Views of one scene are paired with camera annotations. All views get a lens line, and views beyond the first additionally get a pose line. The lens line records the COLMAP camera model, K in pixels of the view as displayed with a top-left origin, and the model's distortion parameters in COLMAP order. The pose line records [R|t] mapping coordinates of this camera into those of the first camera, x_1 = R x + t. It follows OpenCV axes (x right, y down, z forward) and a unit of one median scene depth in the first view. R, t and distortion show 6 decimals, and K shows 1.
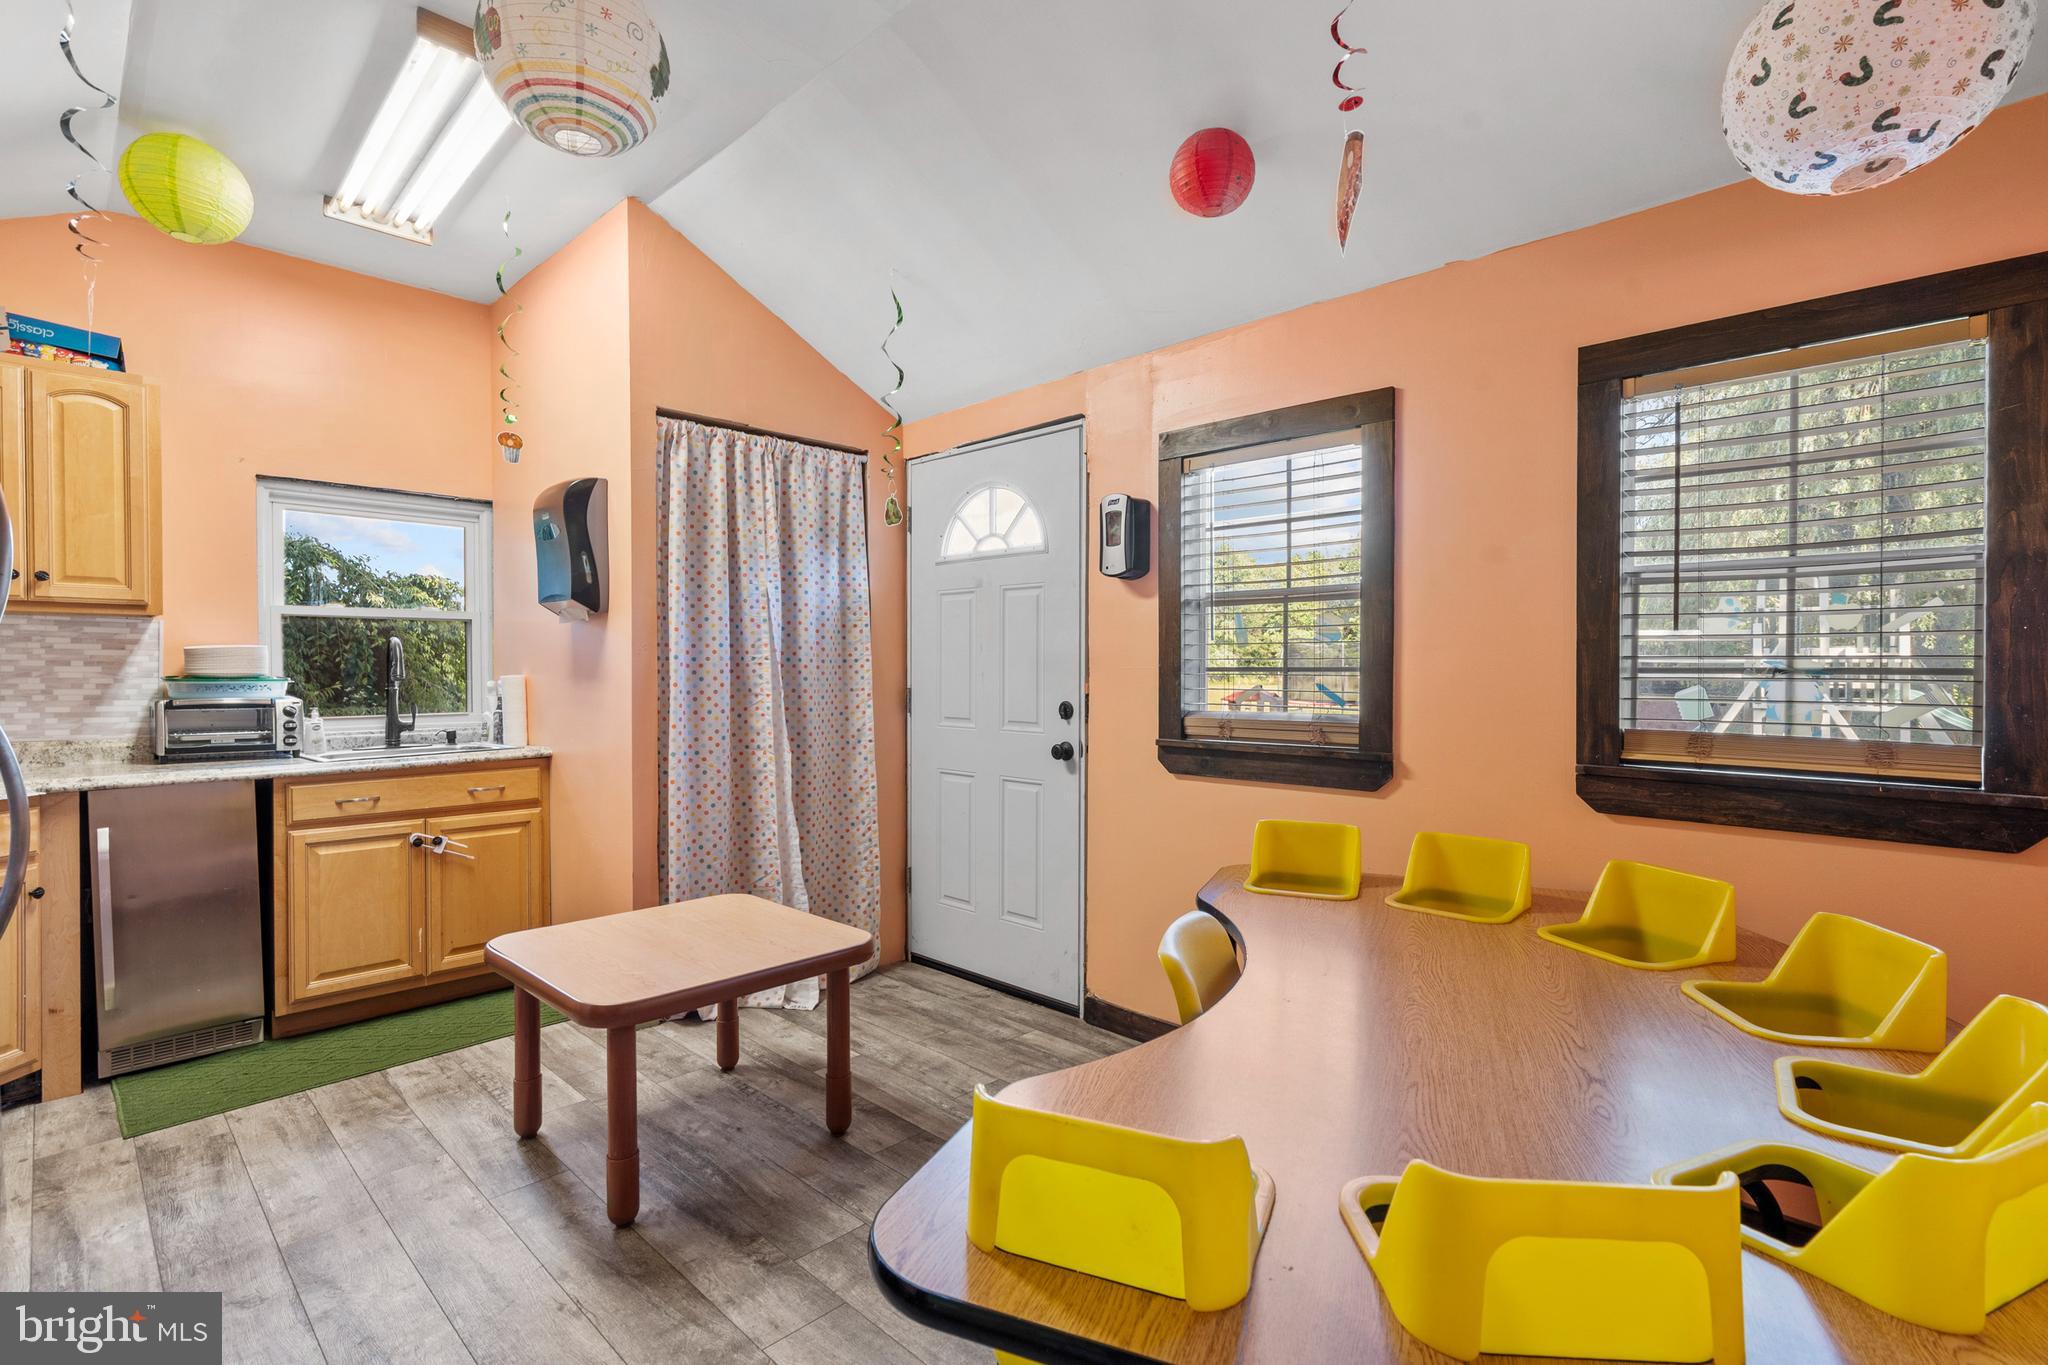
lens RADIAL K [[946.8, 0, 1021.1], [0, 946.8, 685.5], [0, 0, 1]] dist [0.002173, 0.003760]
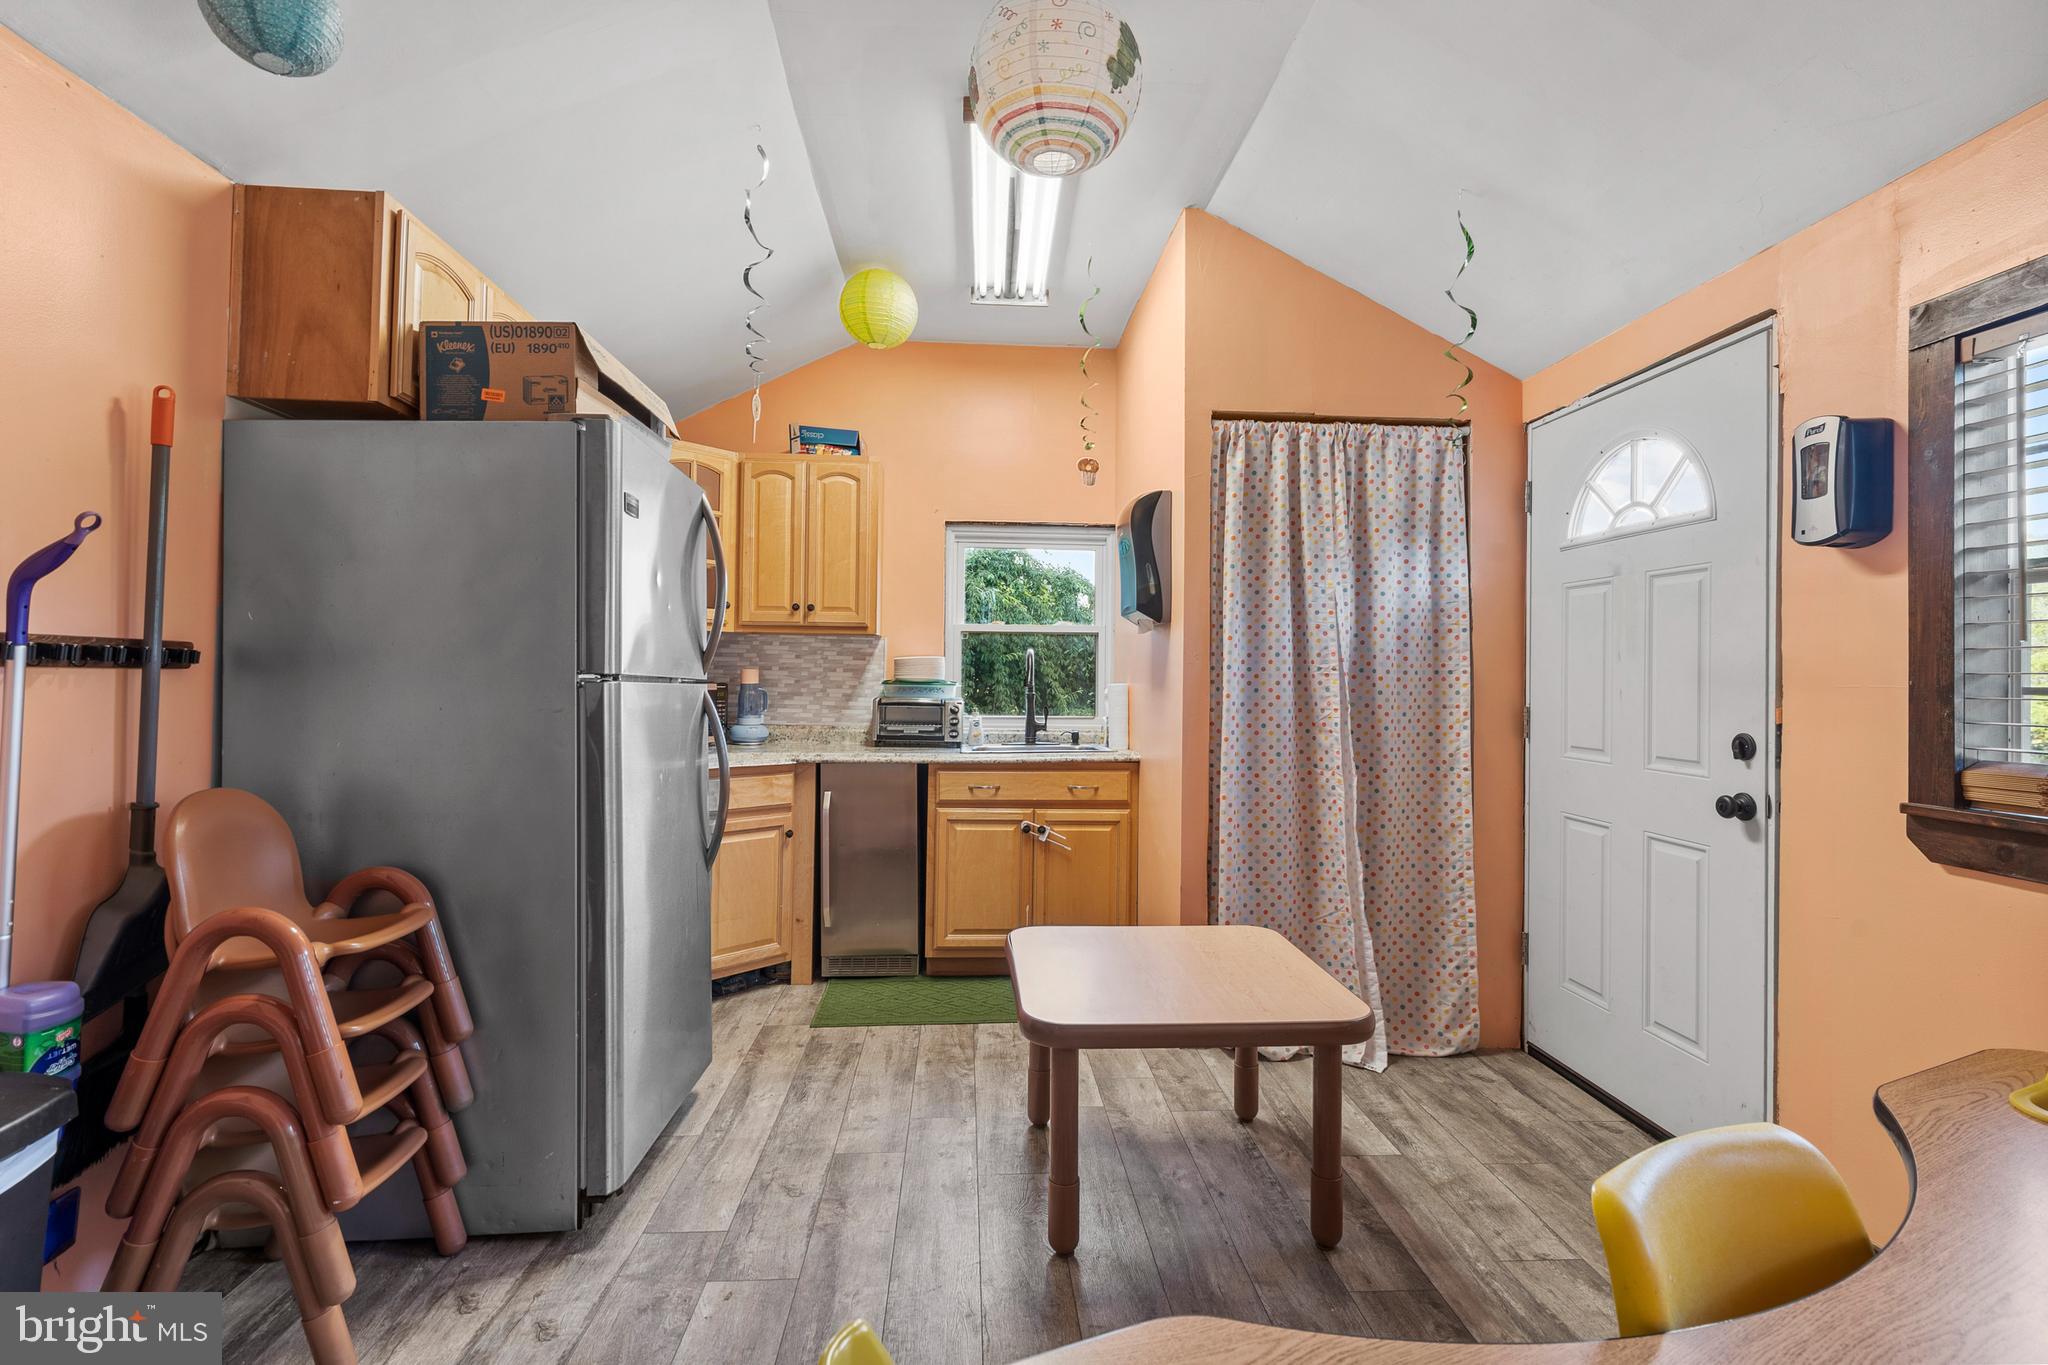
lens RADIAL K [[946.8, 0, 1027.1], [0, 946.8, 667.5], [0, 0, 1]] dist [0.002173, 0.003760]
pose [[0.744991, 0.003400, -0.667066, 0.129677], [-0.023976, 0.999477, -0.021683, -0.003935], [0.666644, 0.032148, 0.744683, 0.157813]]
